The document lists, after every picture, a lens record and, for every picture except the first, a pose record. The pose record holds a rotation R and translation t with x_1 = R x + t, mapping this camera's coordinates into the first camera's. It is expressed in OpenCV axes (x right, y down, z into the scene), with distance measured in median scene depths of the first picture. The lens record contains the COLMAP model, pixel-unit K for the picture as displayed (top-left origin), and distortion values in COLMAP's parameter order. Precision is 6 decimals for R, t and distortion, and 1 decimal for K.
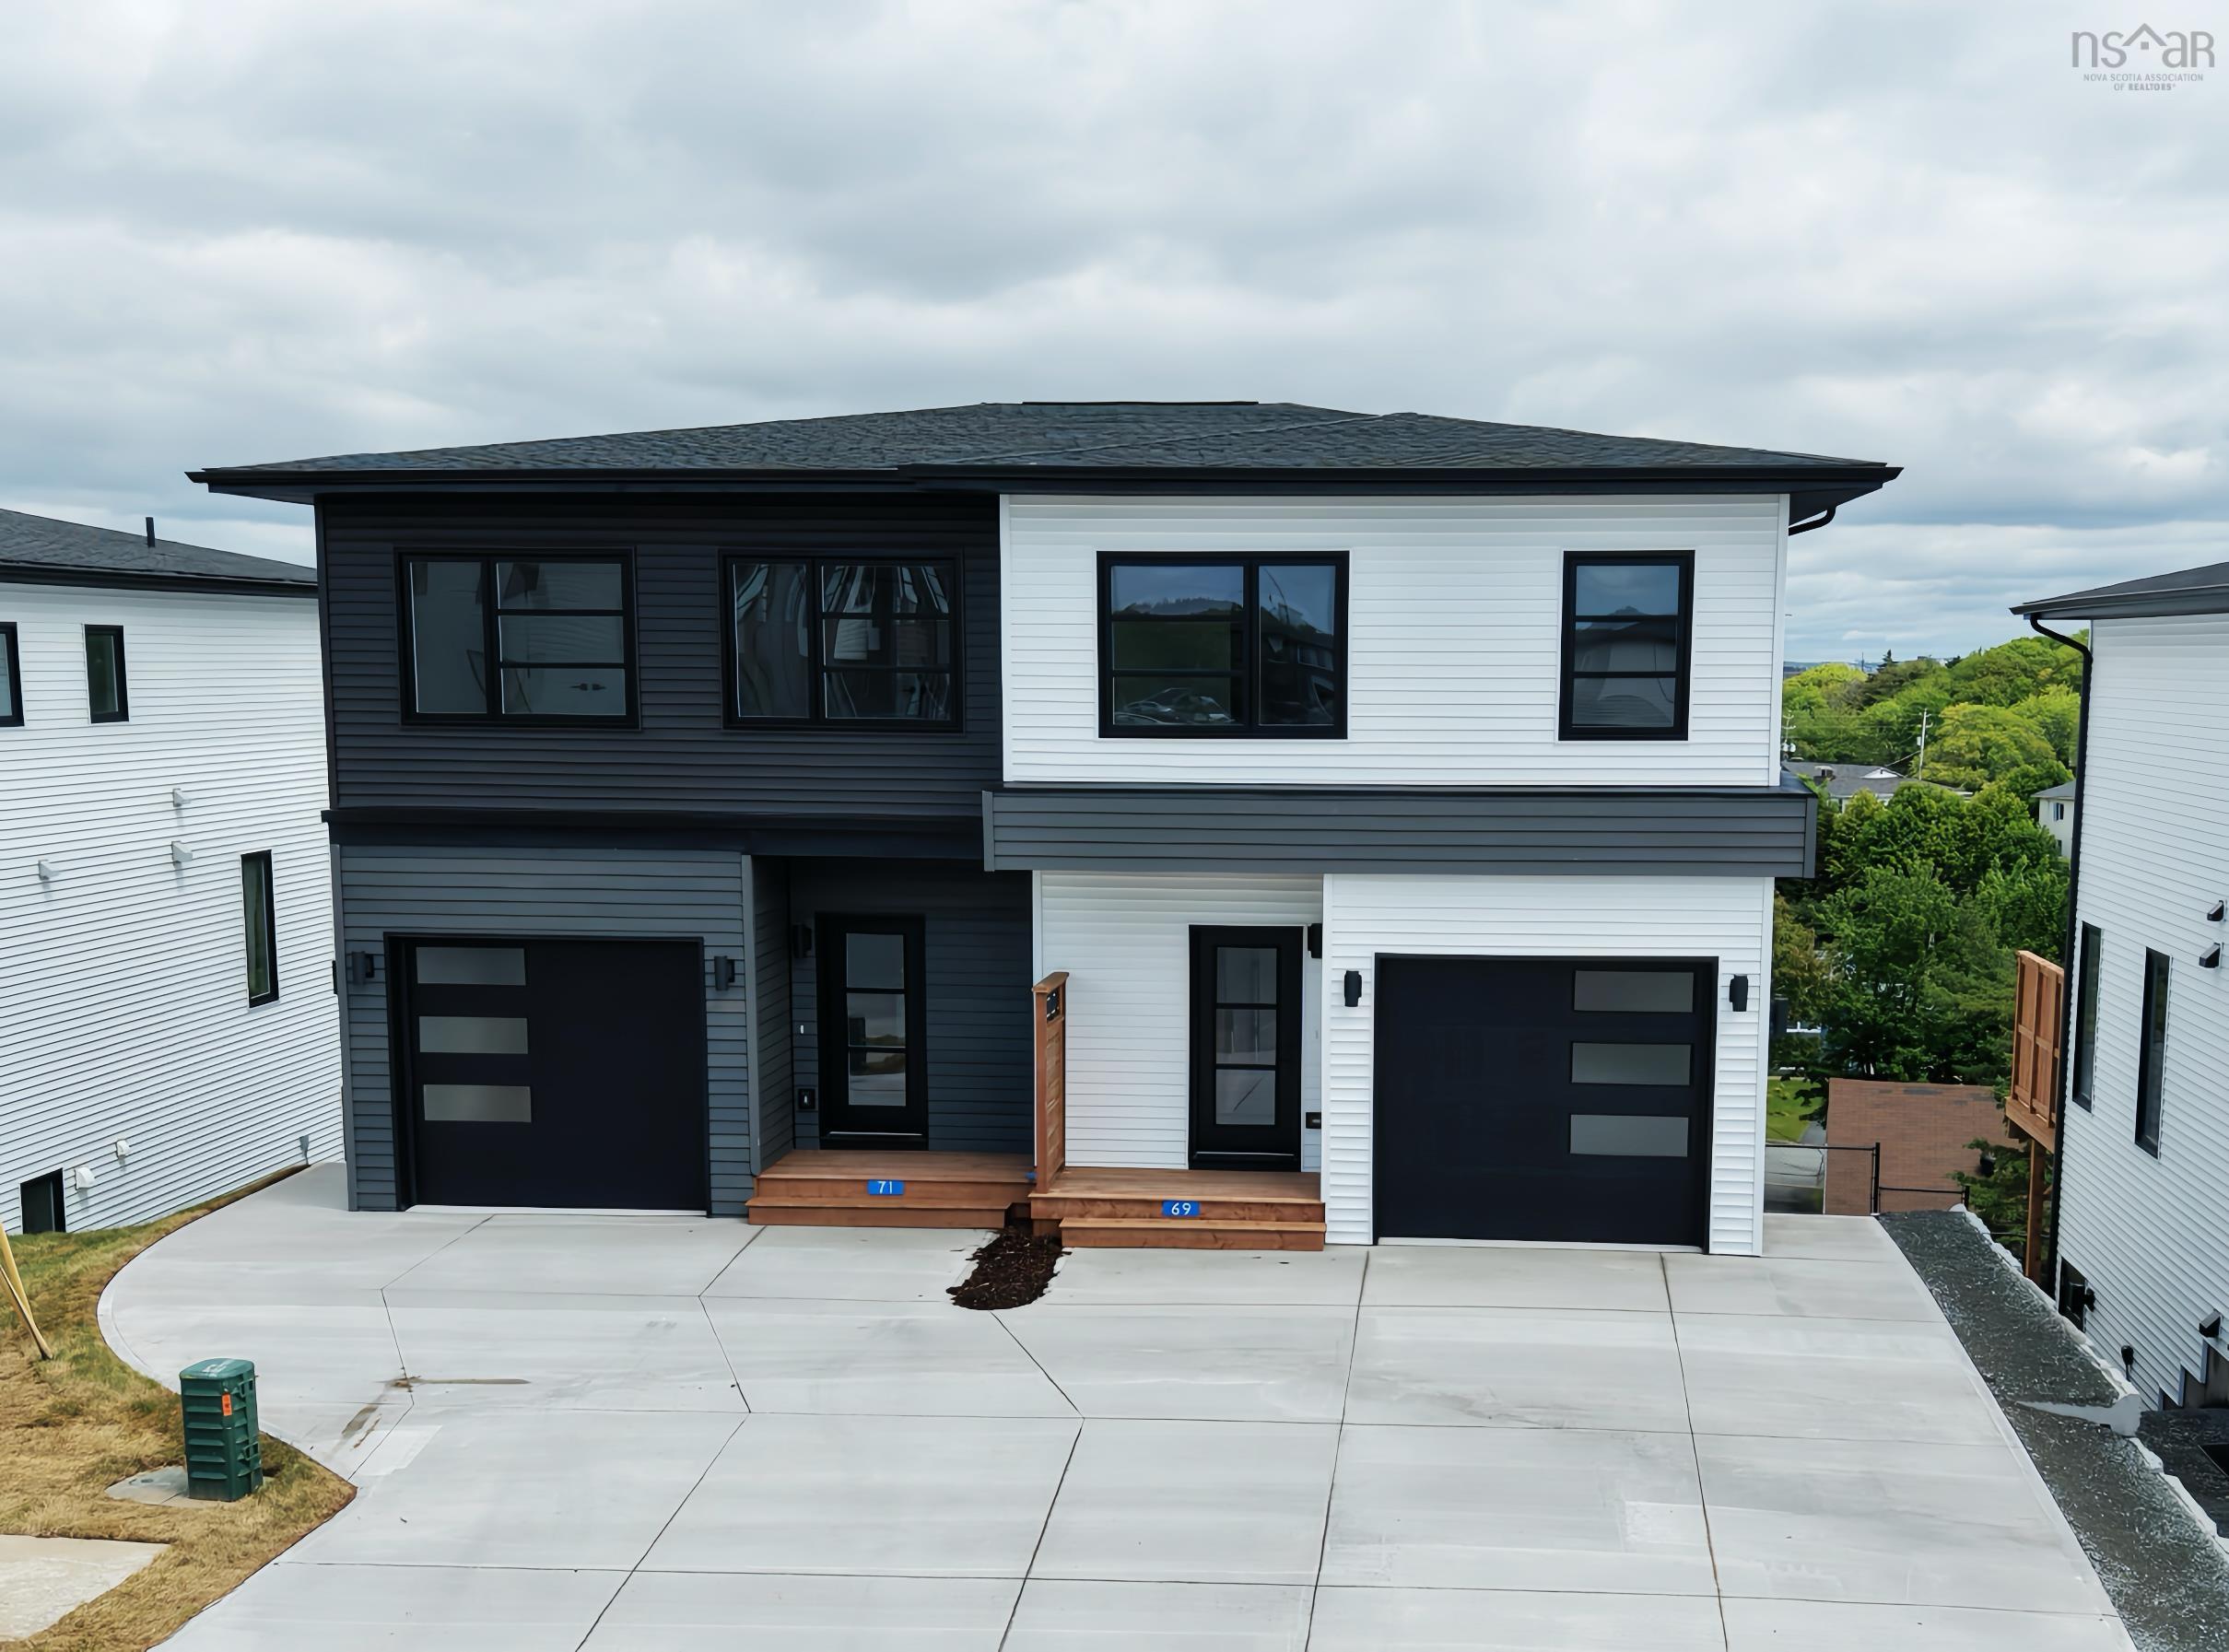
lens RADIAL K [[2518.5, 0, 1265.1], [0, 2518.5, 1035.5], [0, 0, 1]] dist [0.126031, -0.416073]
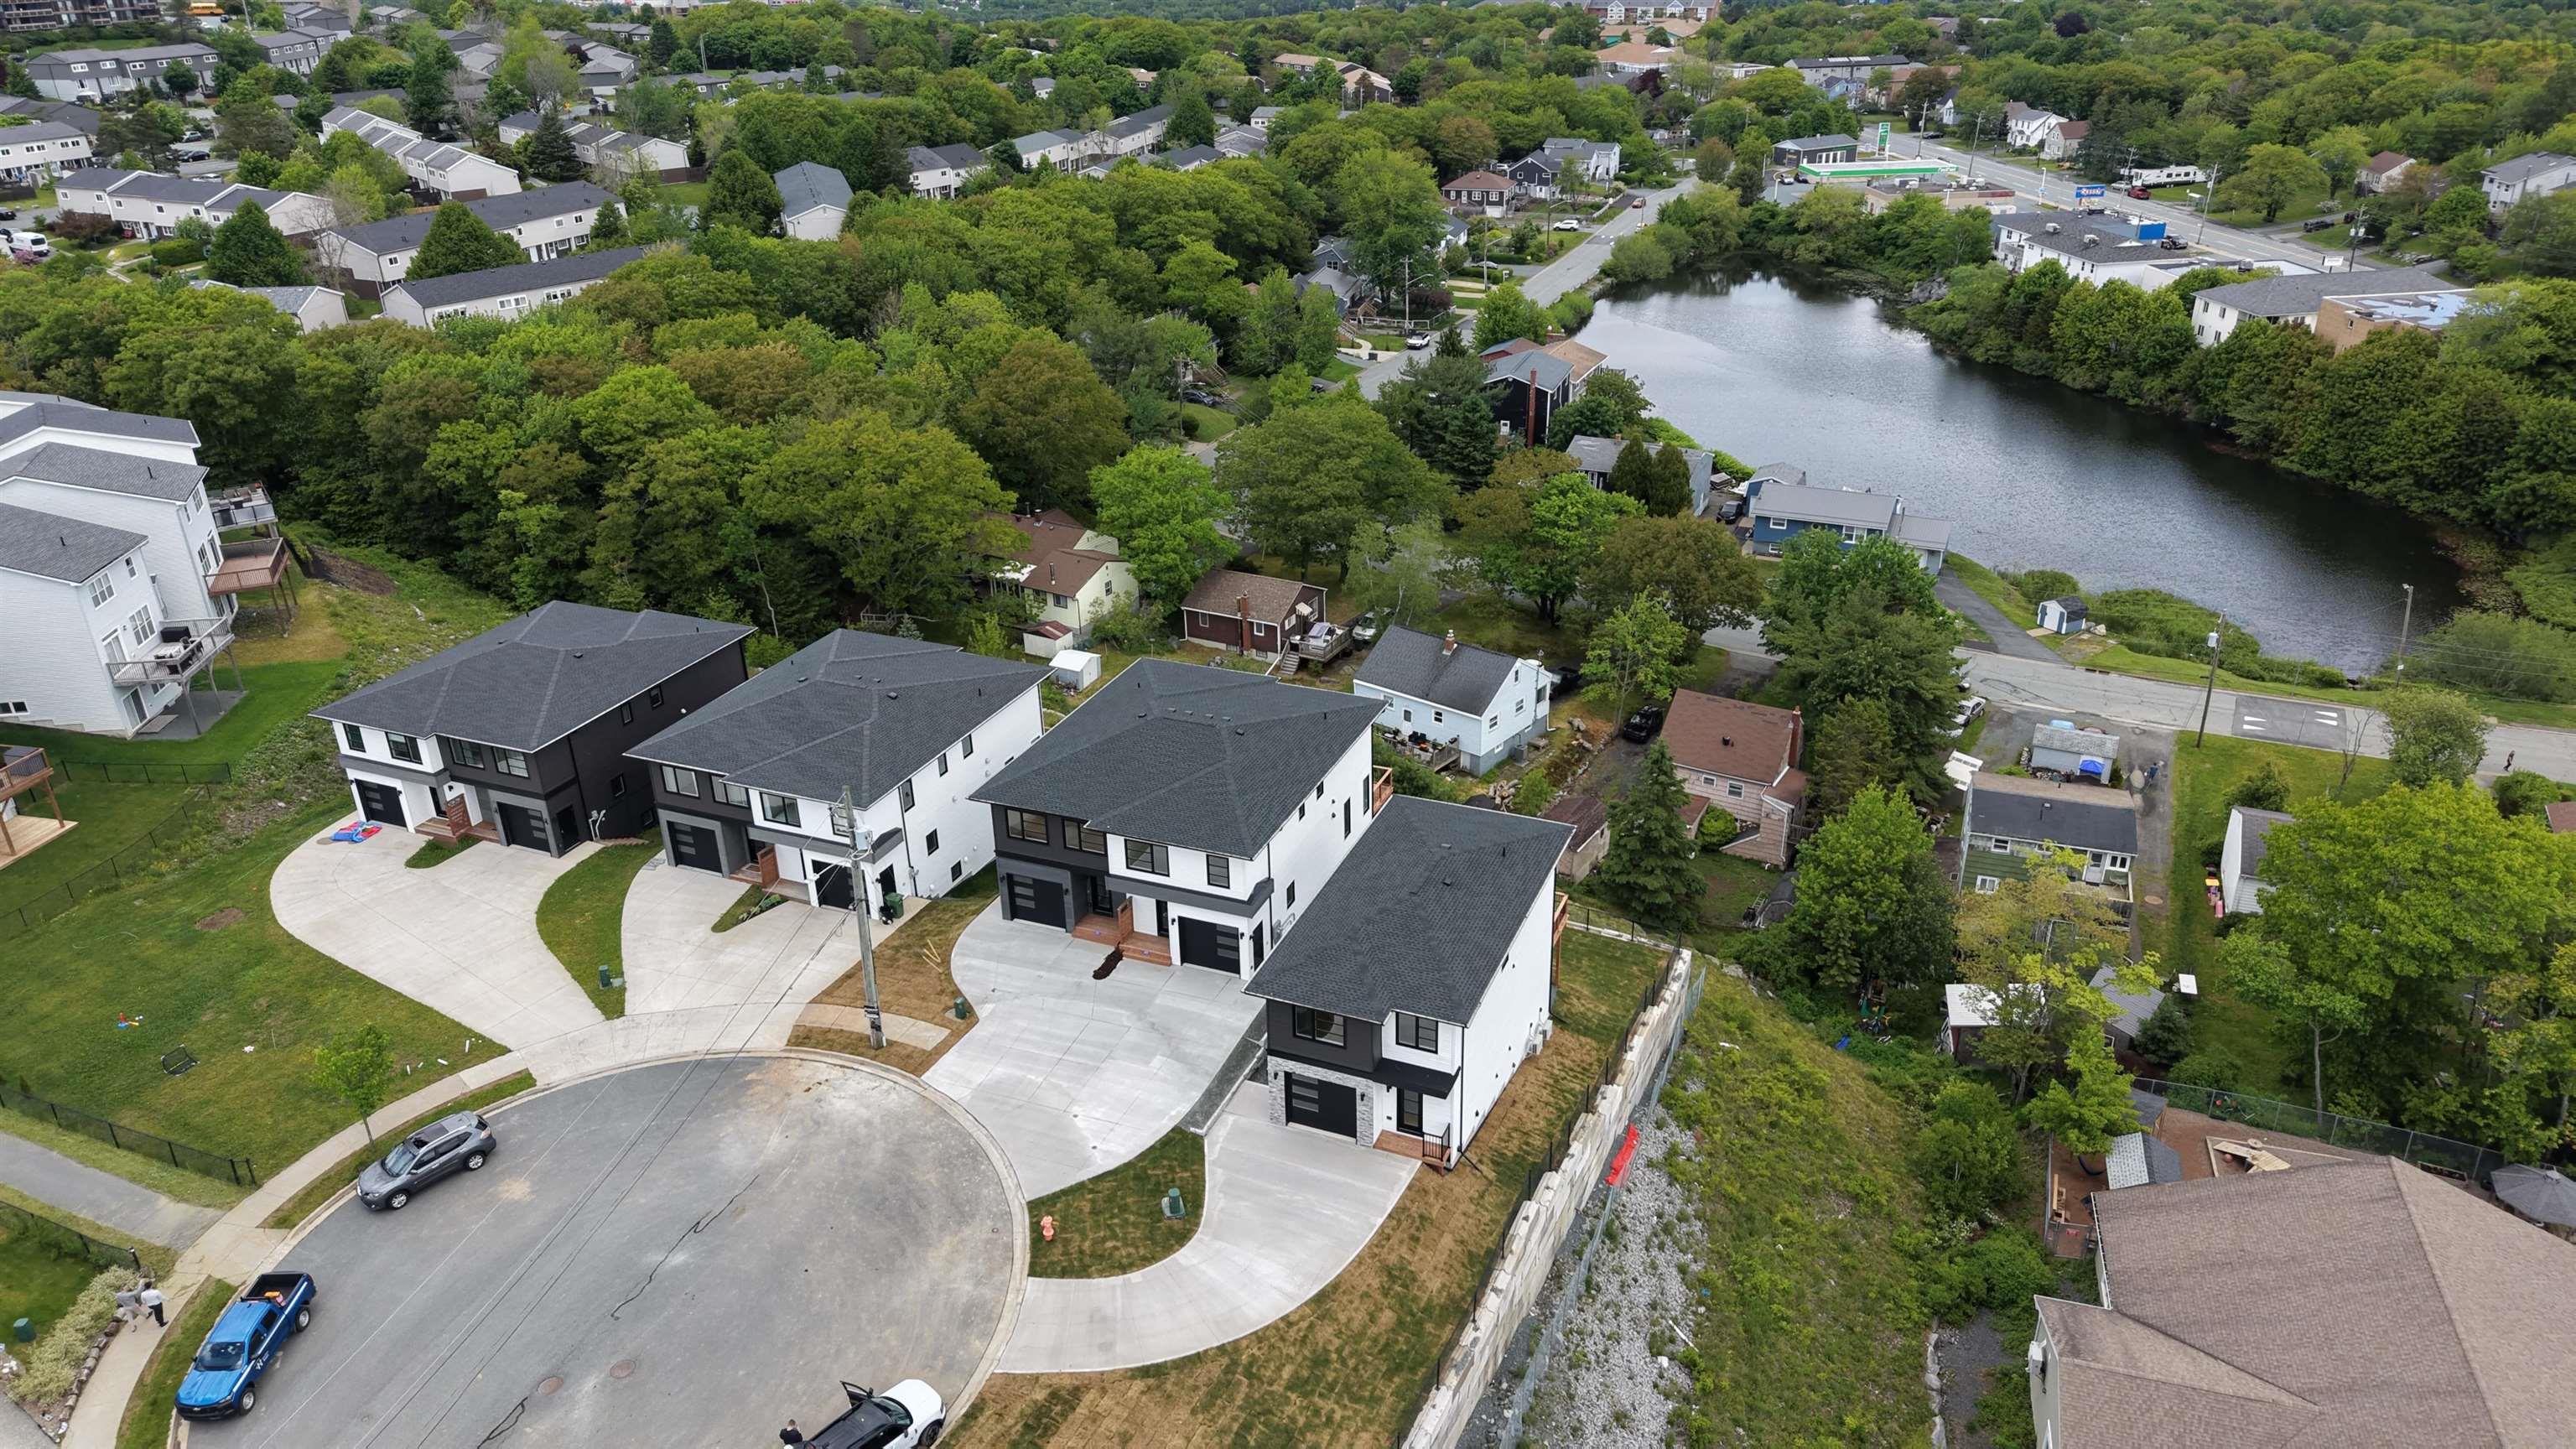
lens RADIAL K [[1725.3, 0, 1296.0], [0, 1725.3, 718.9], [0, 0, 1]] dist [0.027909, -0.030843]
pose [[0.947479, 0.110620, -0.300077, 1.253085], [-0.018040, 0.955269, 0.295188, -1.423760], [0.319308, -0.274271, 0.907093, -1.925474]]
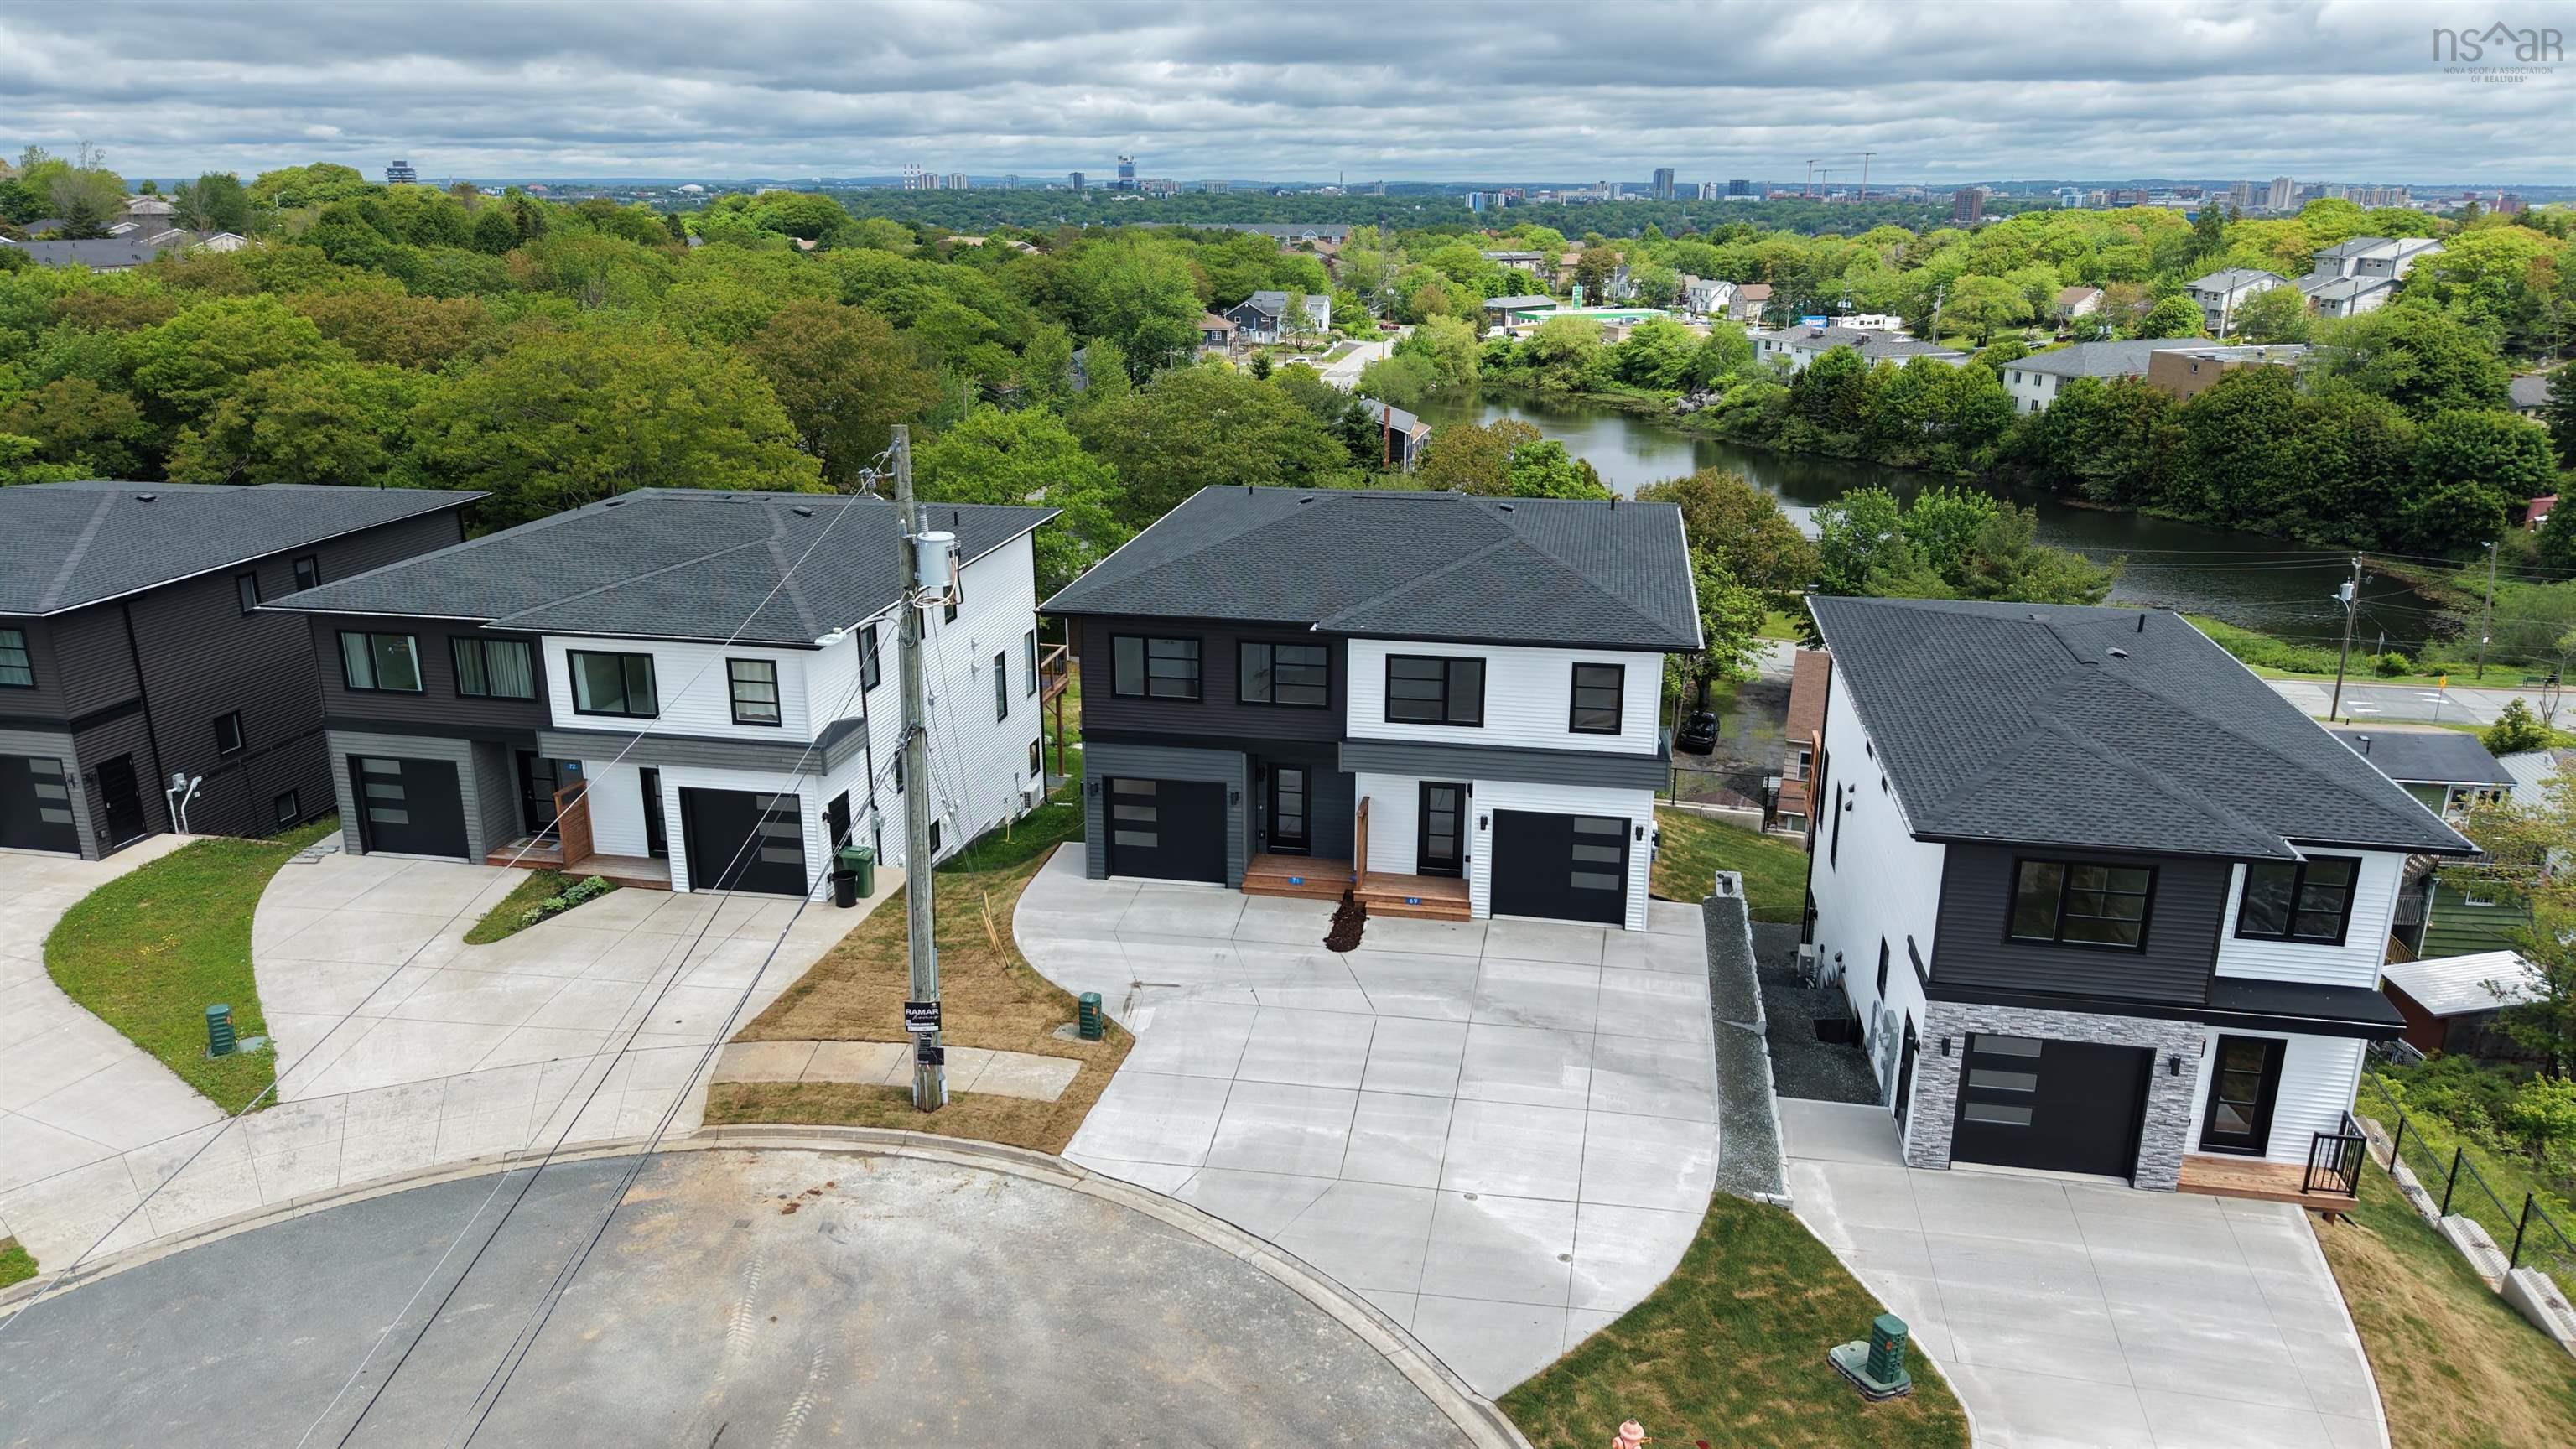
lens RADIAL K [[1721.1, 0, 1295.7], [0, 1721.1, 718.0], [0, 0, 1]] dist [0.041249, -0.050255]
pose [[0.994244, 0.027225, -0.103624, 0.022369], [-0.011248, 0.988355, 0.151748, -0.379861], [0.106549, -0.149709, 0.982972, -0.689977]]
